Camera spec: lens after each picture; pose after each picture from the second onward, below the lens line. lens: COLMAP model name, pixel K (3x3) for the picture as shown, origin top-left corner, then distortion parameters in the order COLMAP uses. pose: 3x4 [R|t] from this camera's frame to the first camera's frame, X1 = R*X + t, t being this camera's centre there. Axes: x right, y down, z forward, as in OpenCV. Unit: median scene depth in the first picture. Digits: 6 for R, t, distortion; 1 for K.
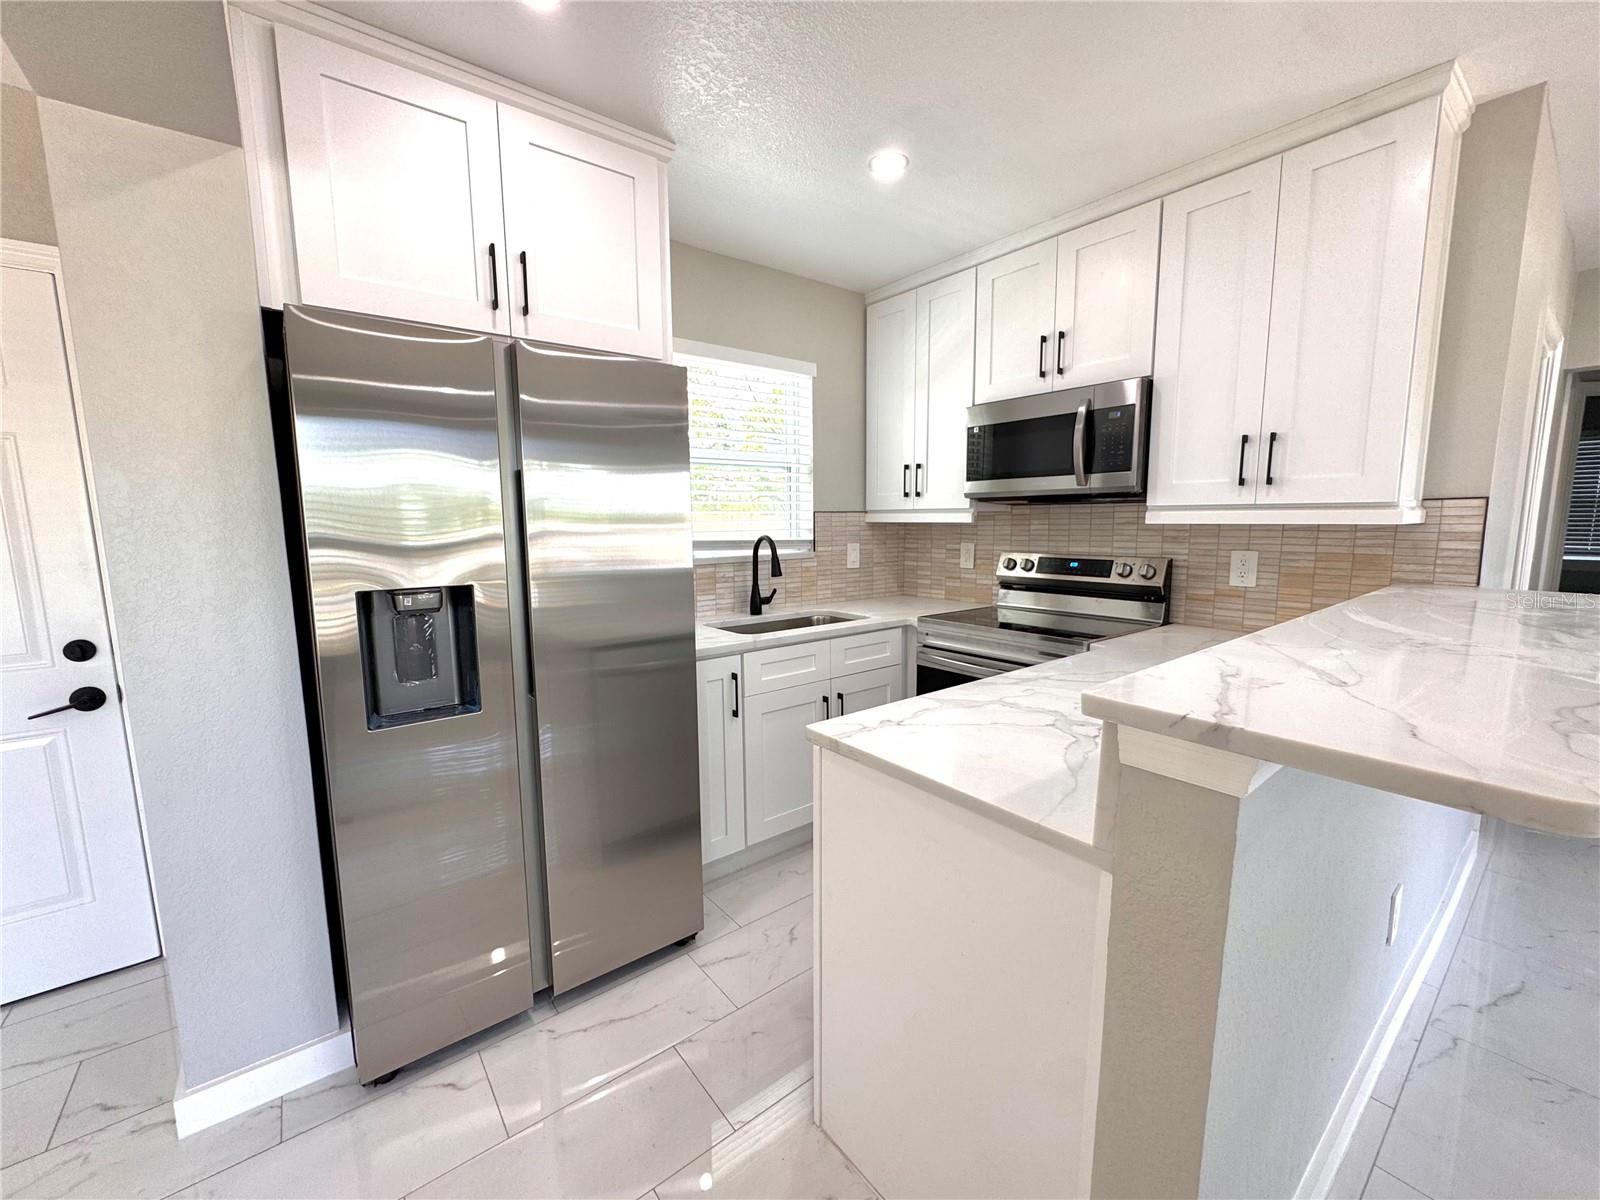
lens RADIAL K [[642.9, 0, 800.2], [0, 642.9, 600.2], [0, 0, 1]] dist [-0.003421, 0.001372]
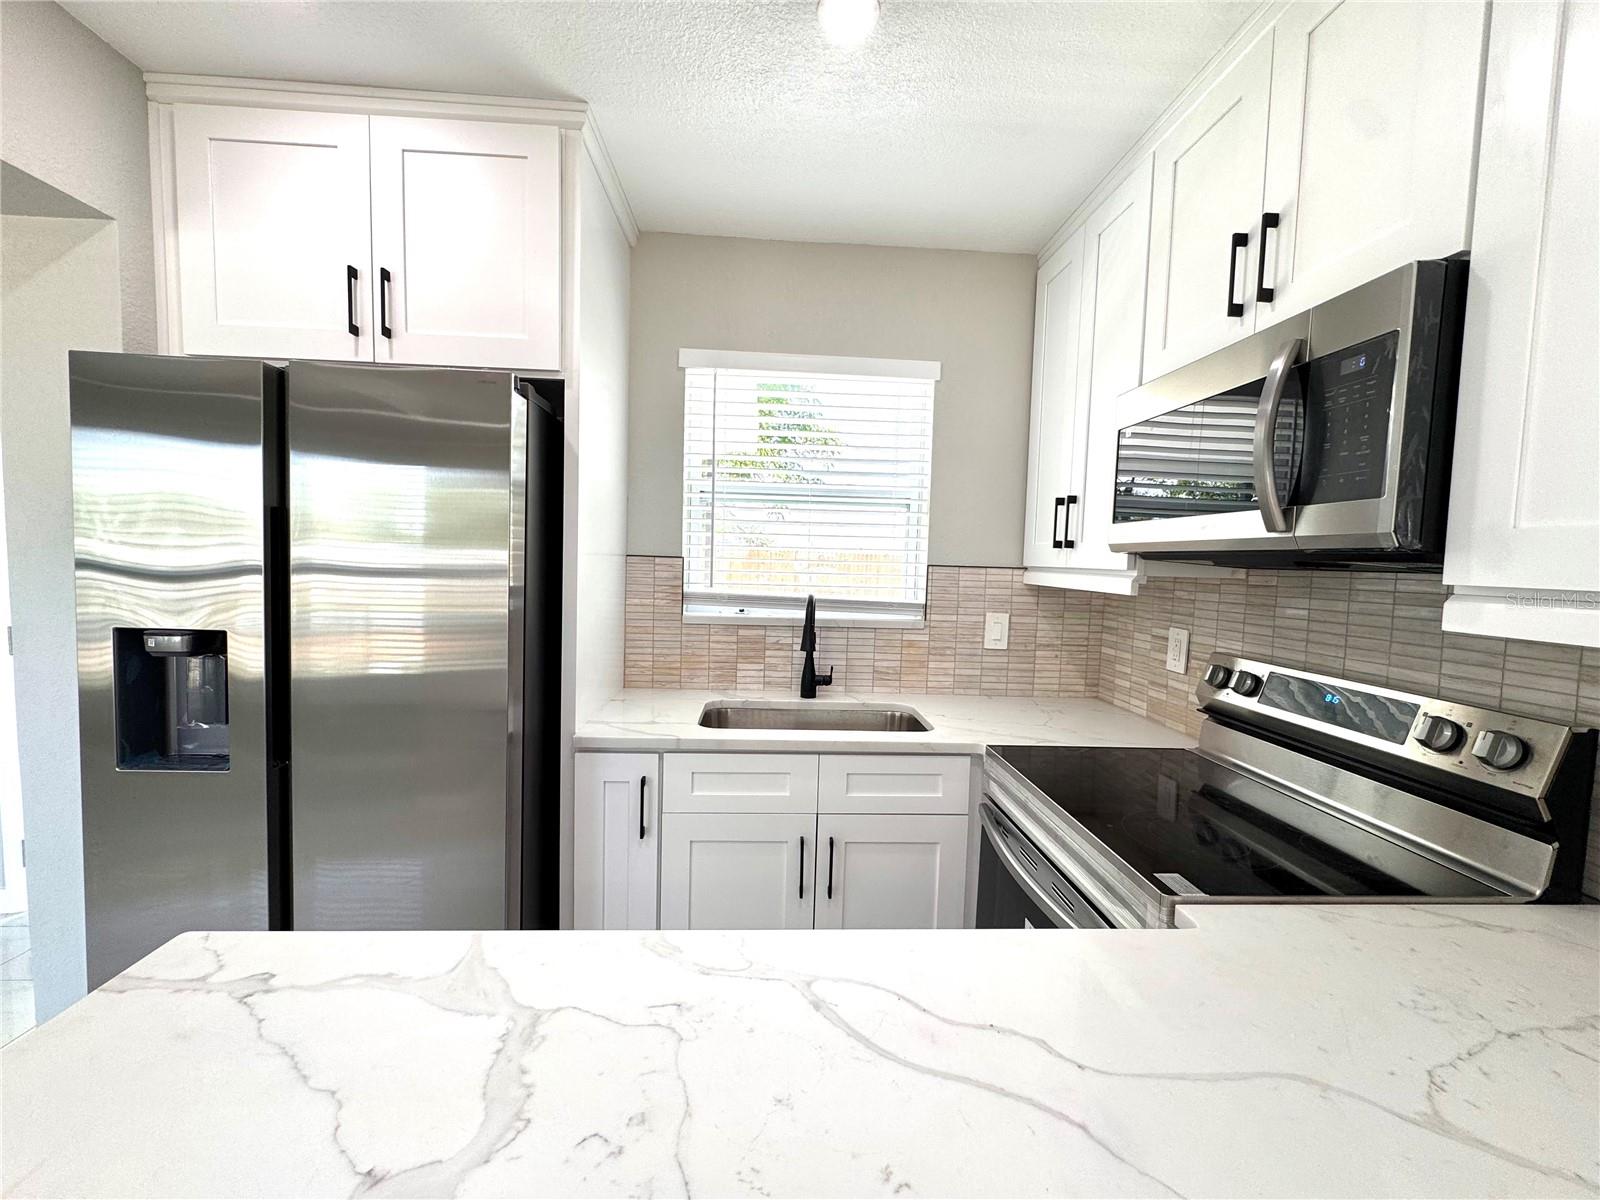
lens RADIAL K [[642.9, 0, 803.4], [0, 642.9, 598.8], [0, 0, 1]] dist [-0.003421, 0.001372]
pose [[0.818971, 0.069541, -0.569605, 0.376481], [-0.109510, 0.993327, -0.036181, -0.069682], [0.563288, 0.092009, 0.821122, 0.395591]]
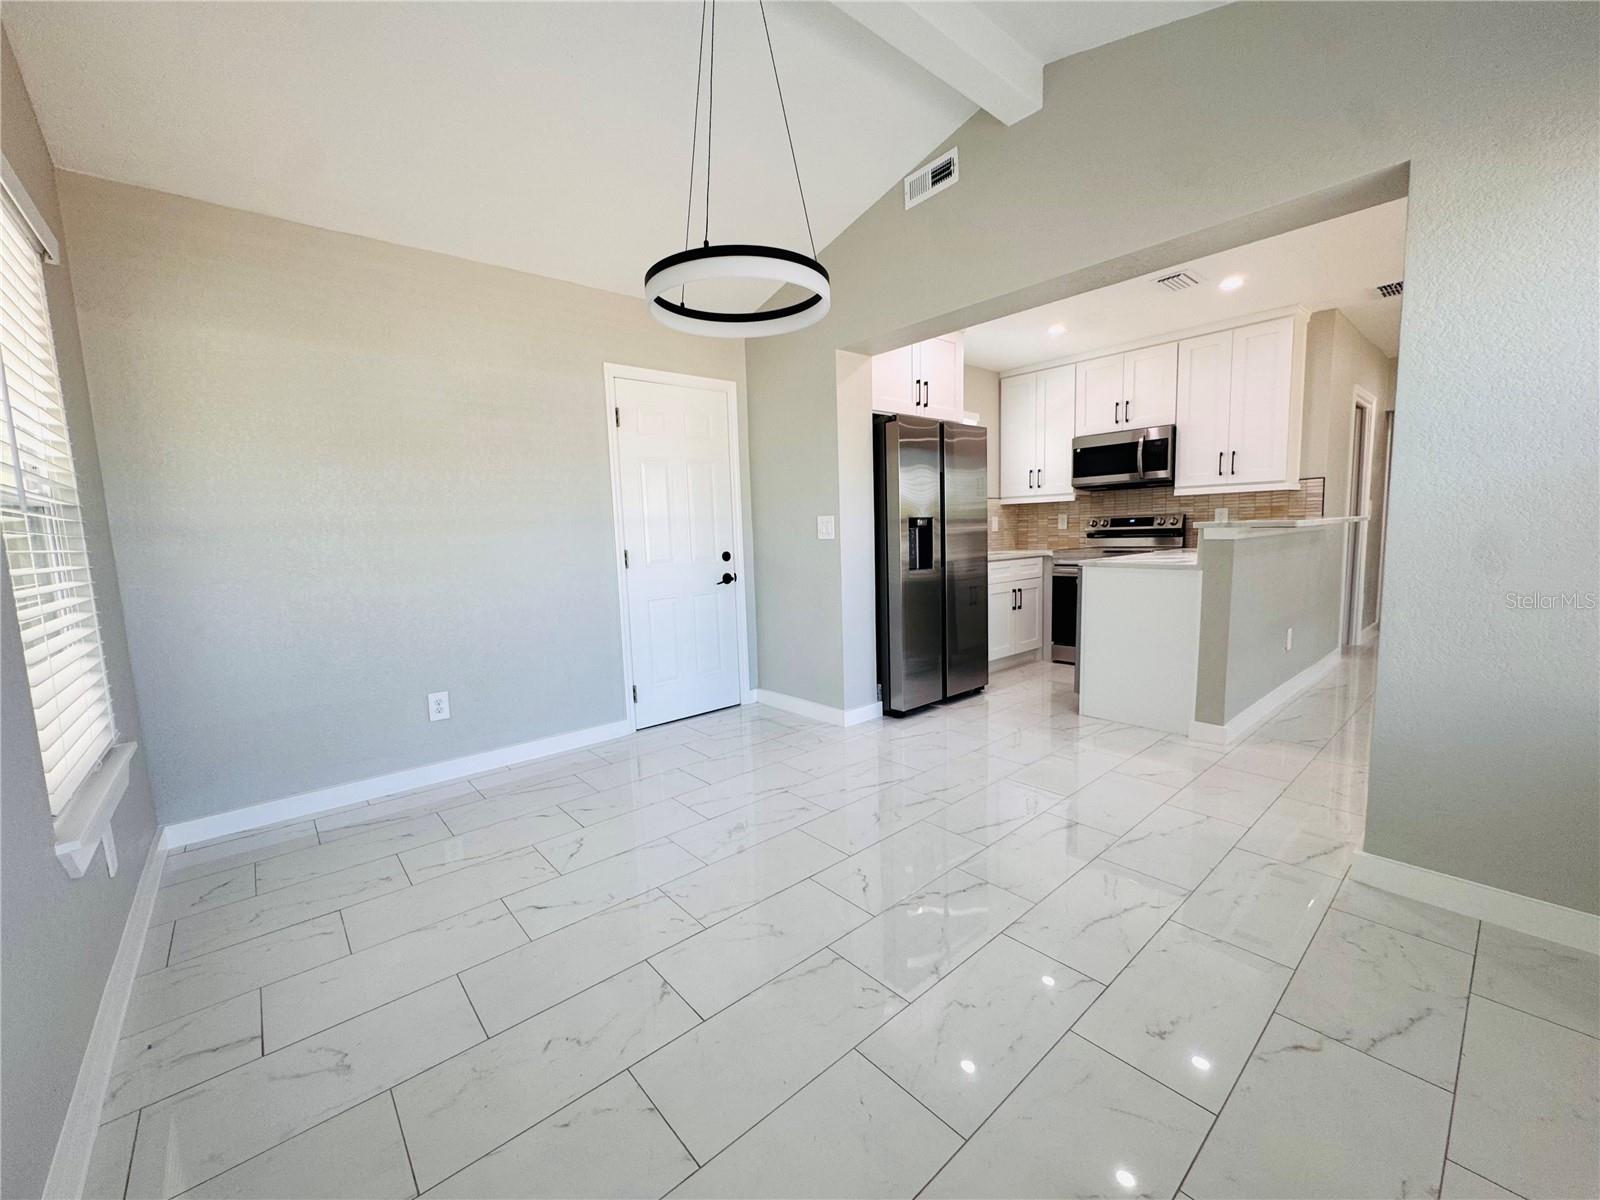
lens RADIAL K [[642.9, 0, 797.3], [0, 642.9, 604.3], [0, 0, 1]] dist [-0.003421, 0.001372]
pose [[0.998604, -0.027378, 0.045173, -0.653089], [0.027955, 0.999535, -0.012199, 0.186689], [-0.044818, 0.013445, 0.998905, -0.842709]]
